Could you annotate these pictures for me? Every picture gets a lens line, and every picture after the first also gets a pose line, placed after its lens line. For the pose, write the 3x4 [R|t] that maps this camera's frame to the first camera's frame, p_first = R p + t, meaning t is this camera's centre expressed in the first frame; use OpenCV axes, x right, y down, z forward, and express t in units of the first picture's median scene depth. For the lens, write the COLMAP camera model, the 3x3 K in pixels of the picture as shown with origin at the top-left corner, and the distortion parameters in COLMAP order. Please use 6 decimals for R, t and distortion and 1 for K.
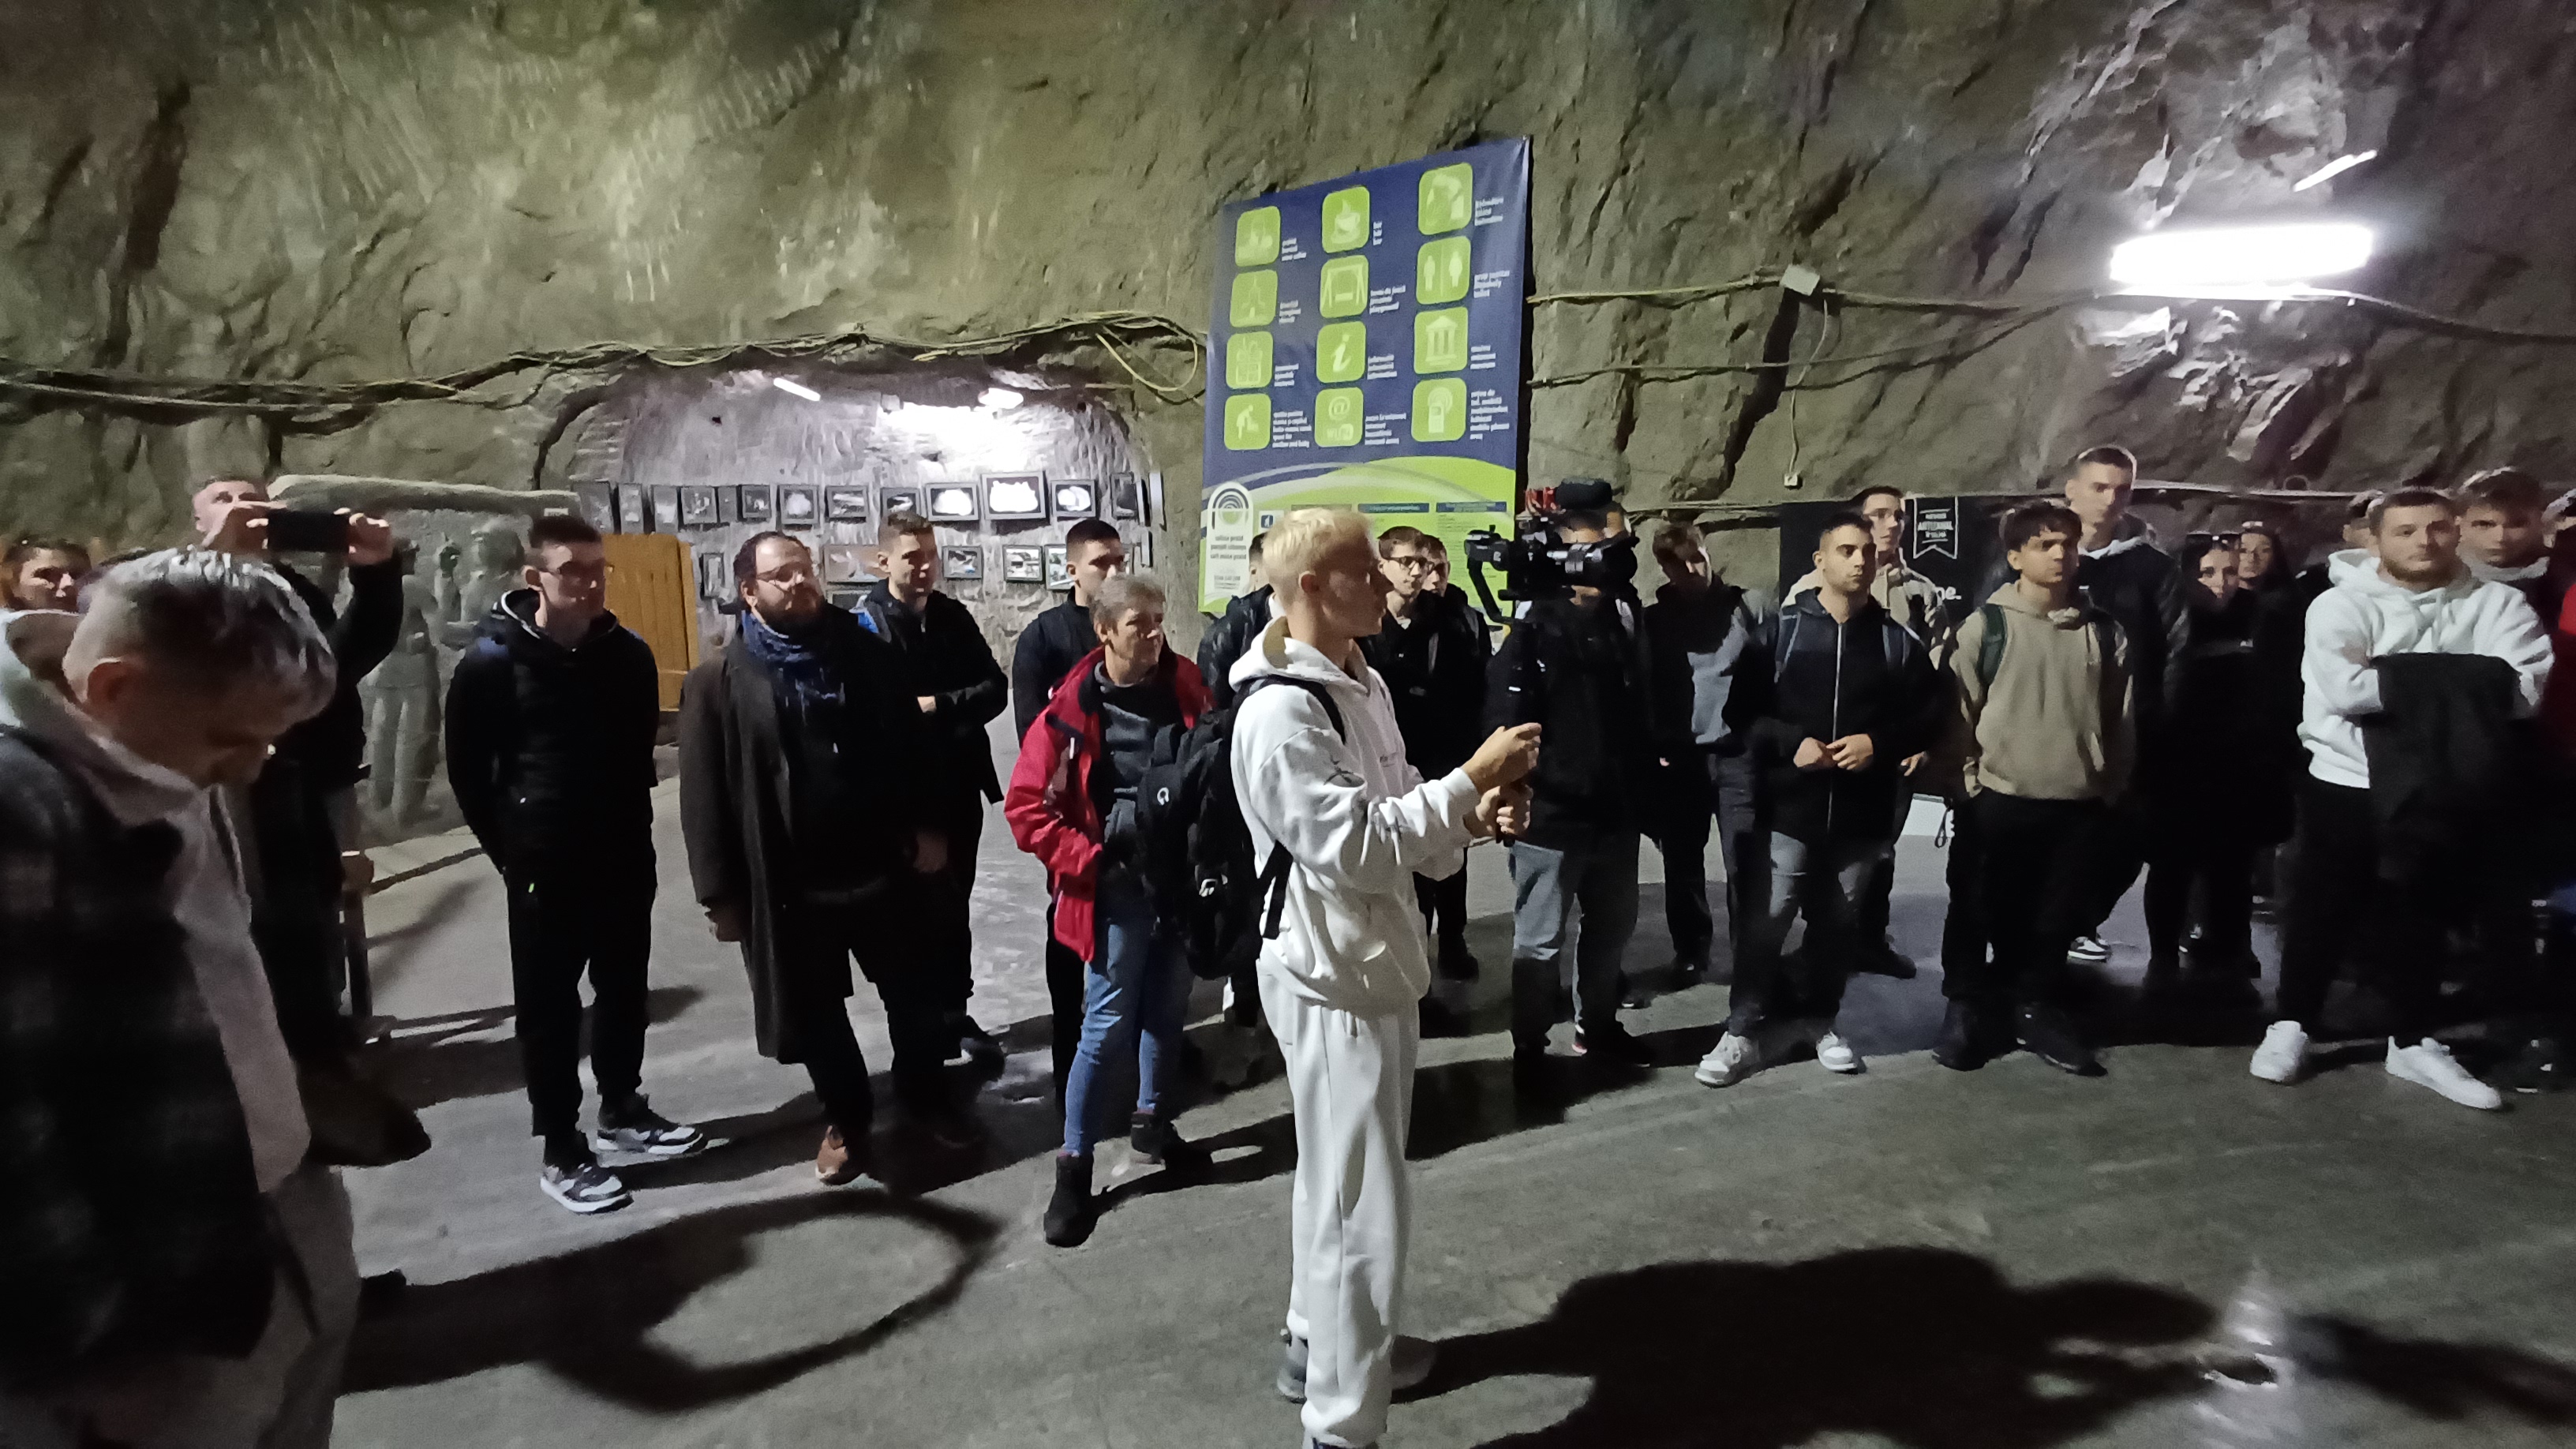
lens RADIAL K [[1172.1, 0, 1246.1], [0, 1172.1, 713.0], [0, 0, 1]] dist [-0.006567, 0.001307]
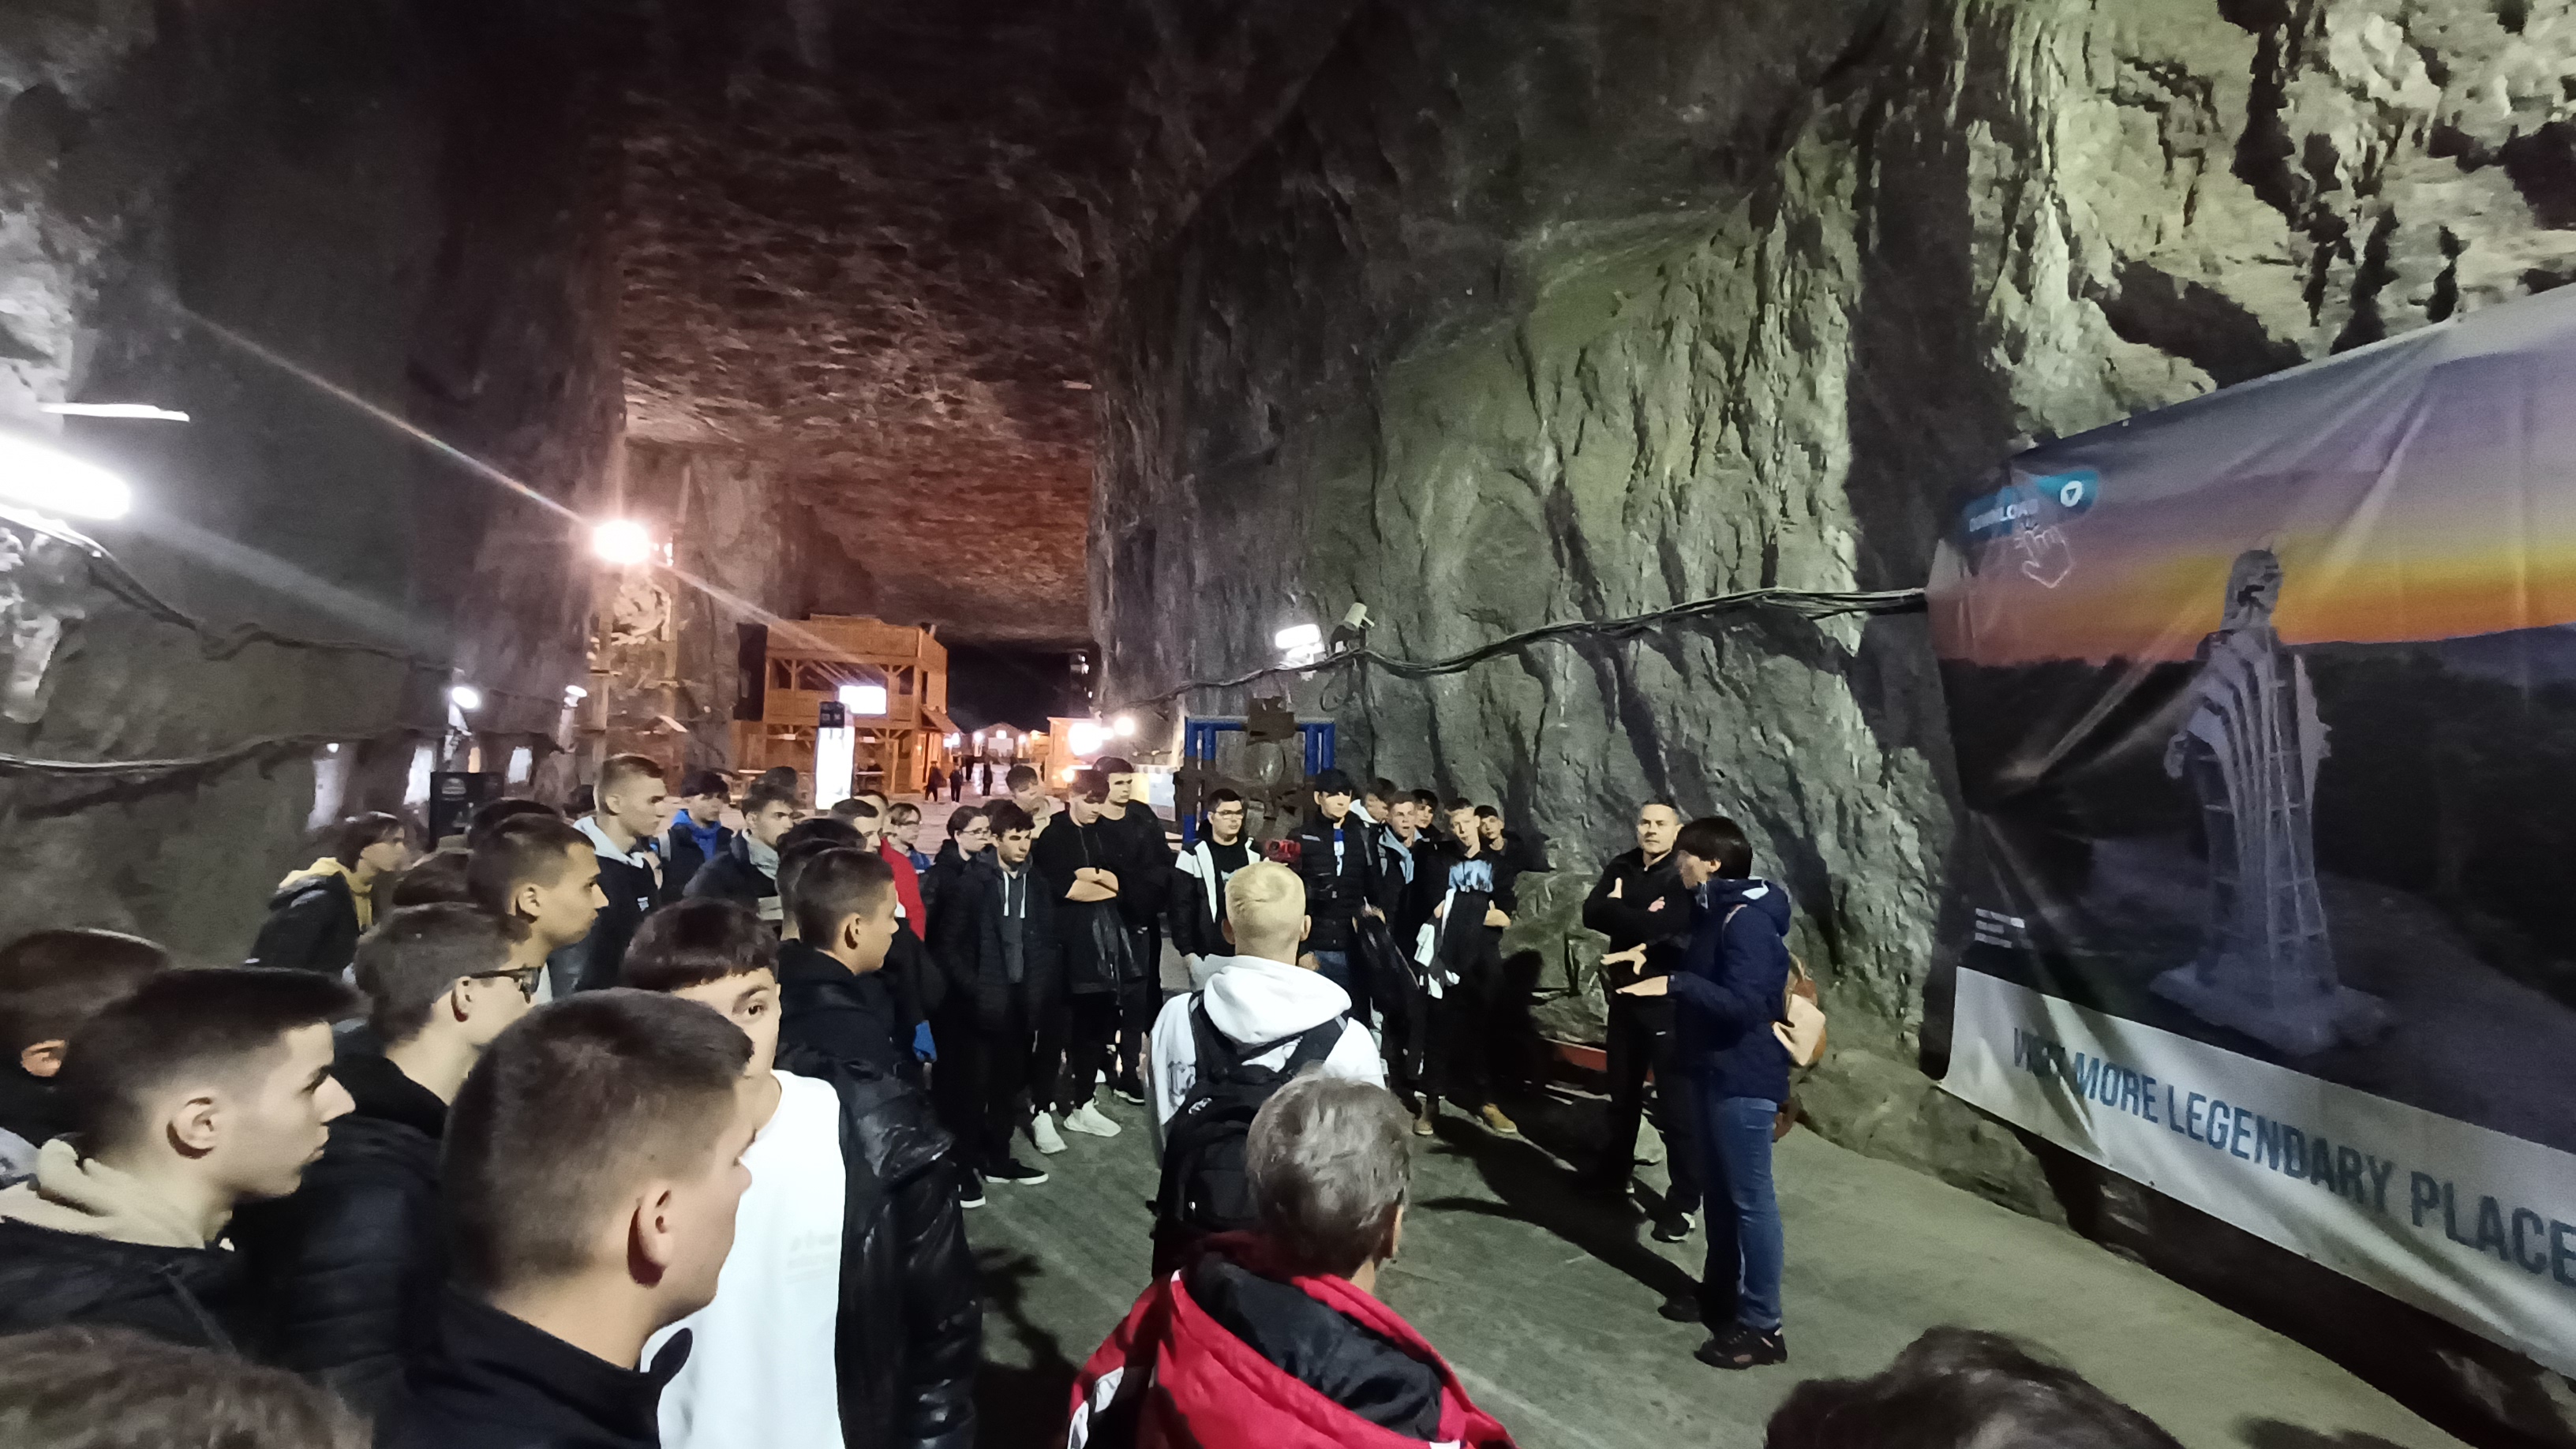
lens RADIAL K [[1172.1, 0, 1263.3], [0, 1172.1, 707.9], [0, 0, 1]] dist [-0.006567, 0.001307]
pose [[-0.420016, 0.054344, 0.905888, -0.248788], [0.121536, 0.992582, -0.003194, -0.131621], [-0.899341, 0.108757, -0.423505, 0.629612]]
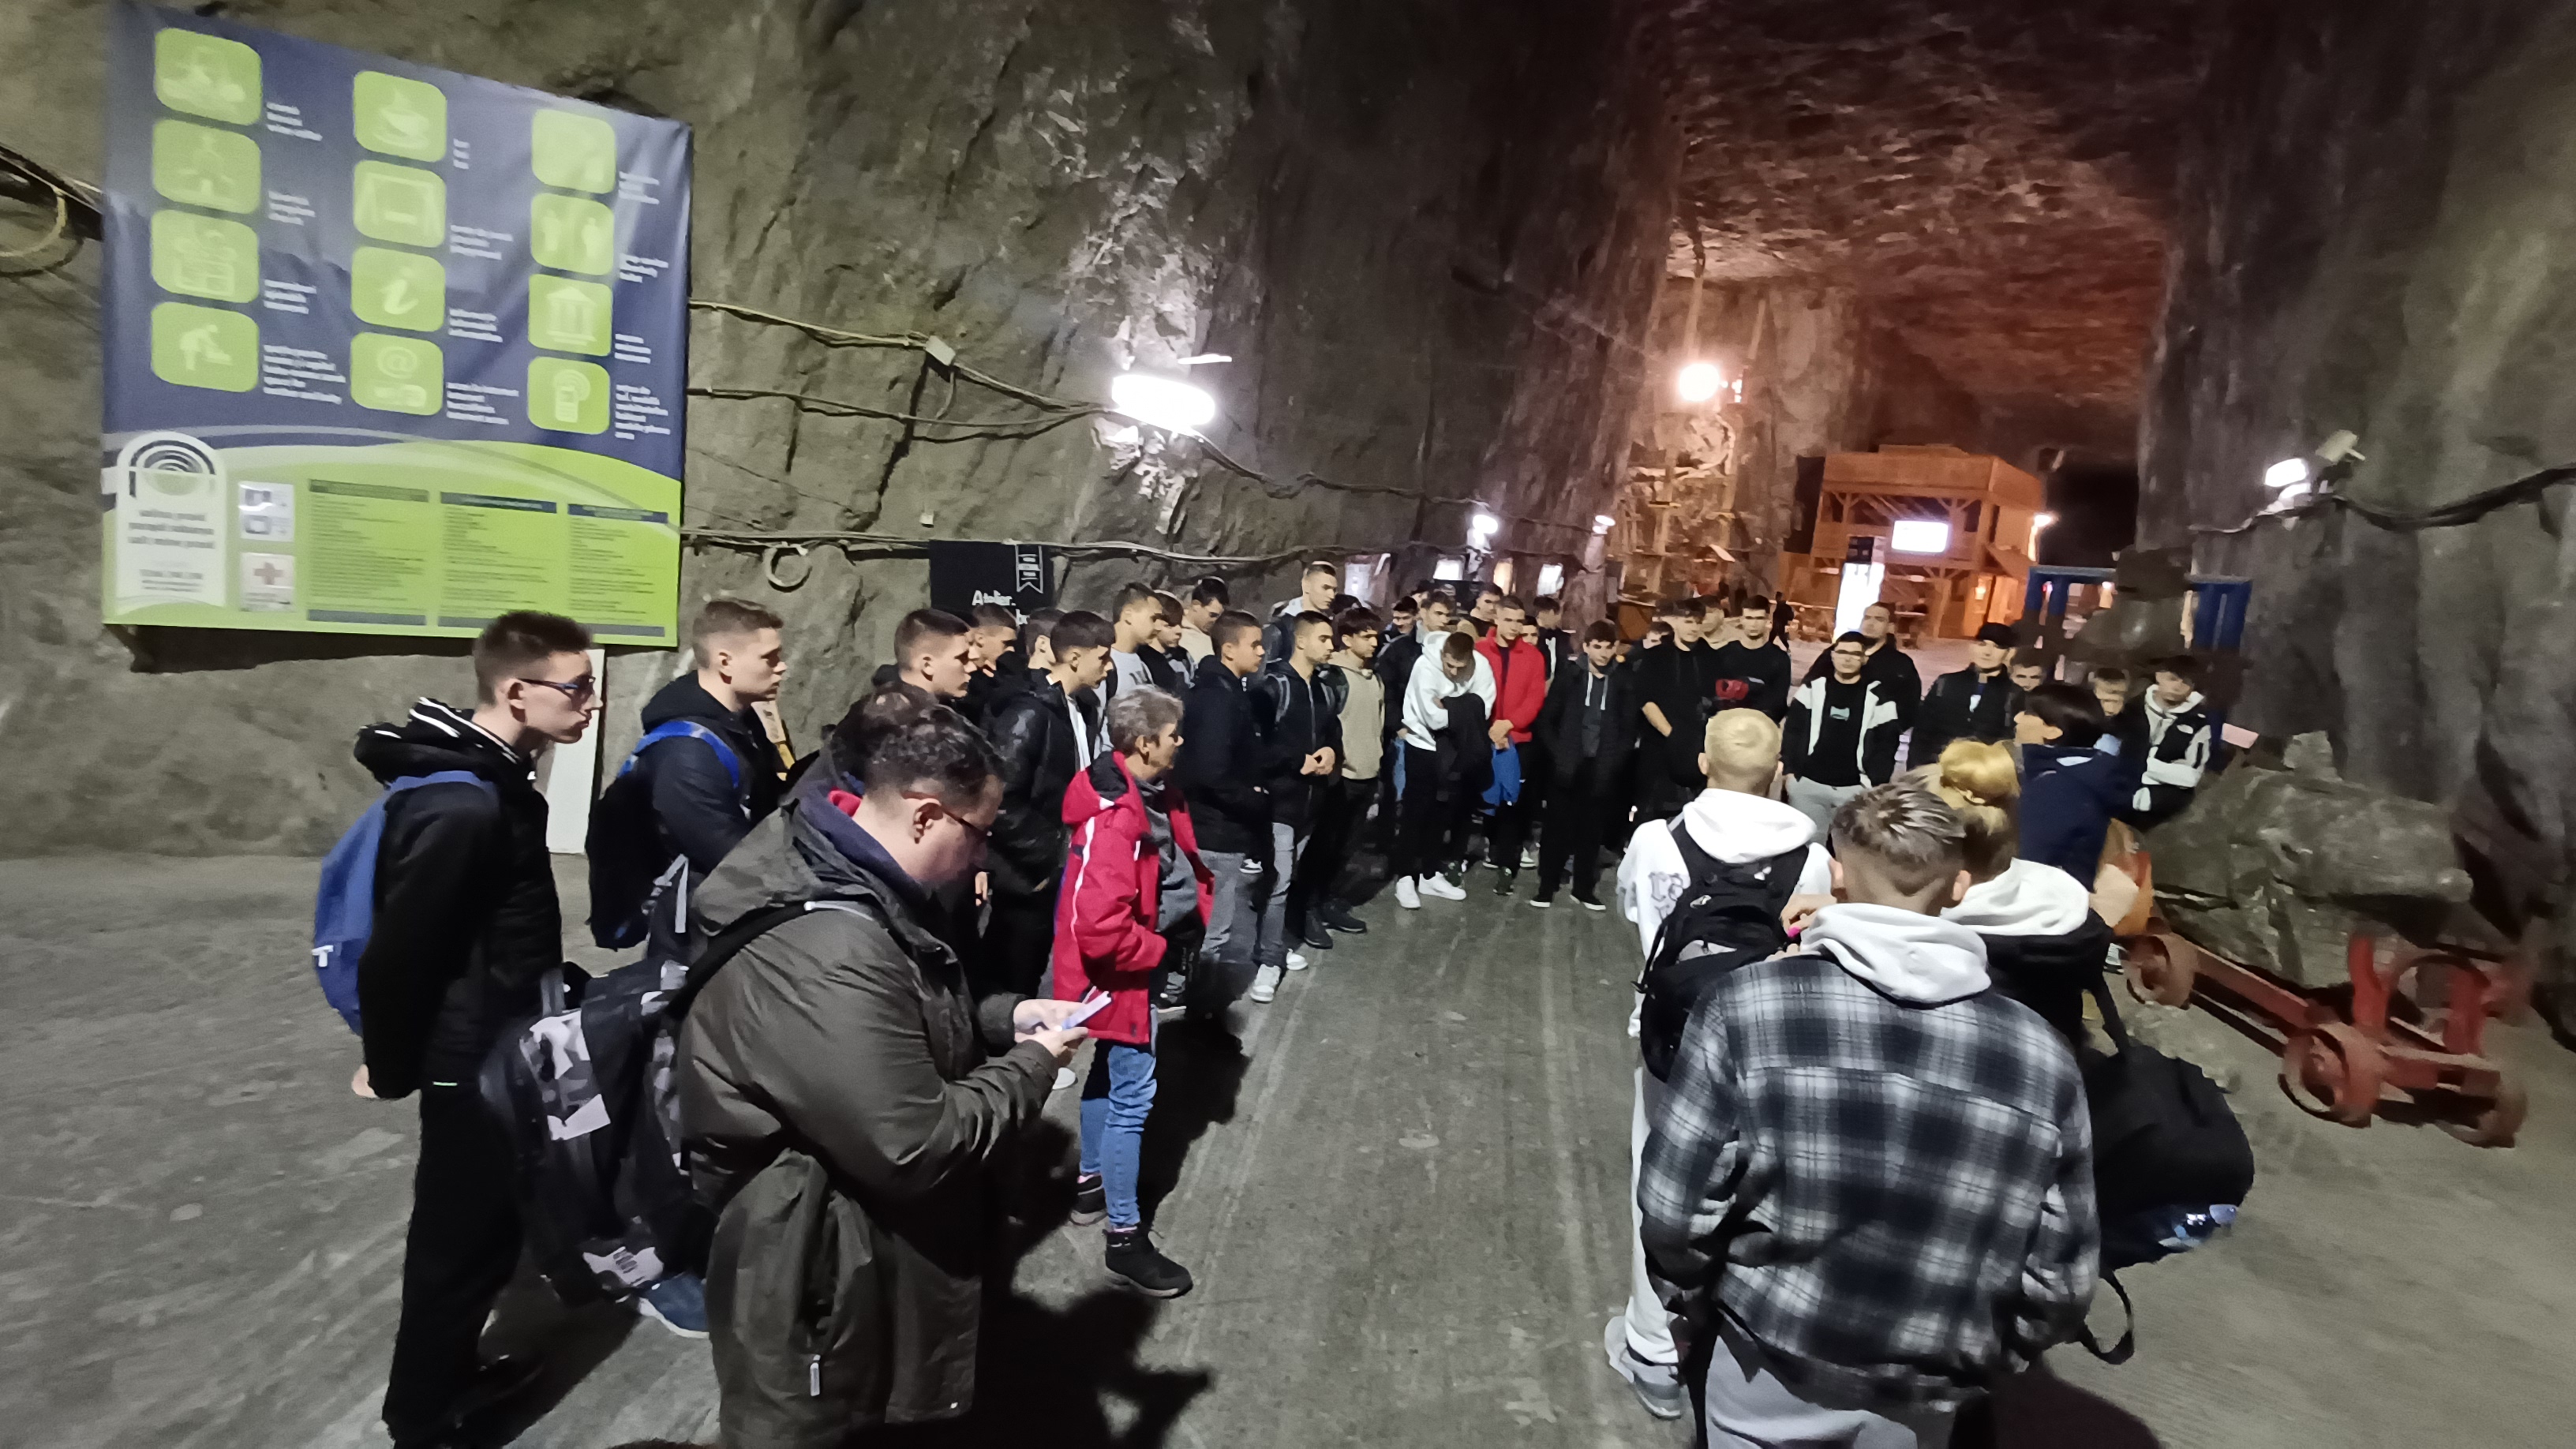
lens RADIAL K [[1172.1, 0, 1271.2], [0, 1172.1, 714.0], [0, 0, 1]] dist [-0.006567, 0.001307]
pose [[0.431586, -0.079178, 0.898590, -0.539977], [0.041220, 0.996831, 0.068036, -0.085278], [-0.901129, 0.007677, 0.433482, 0.224955]]
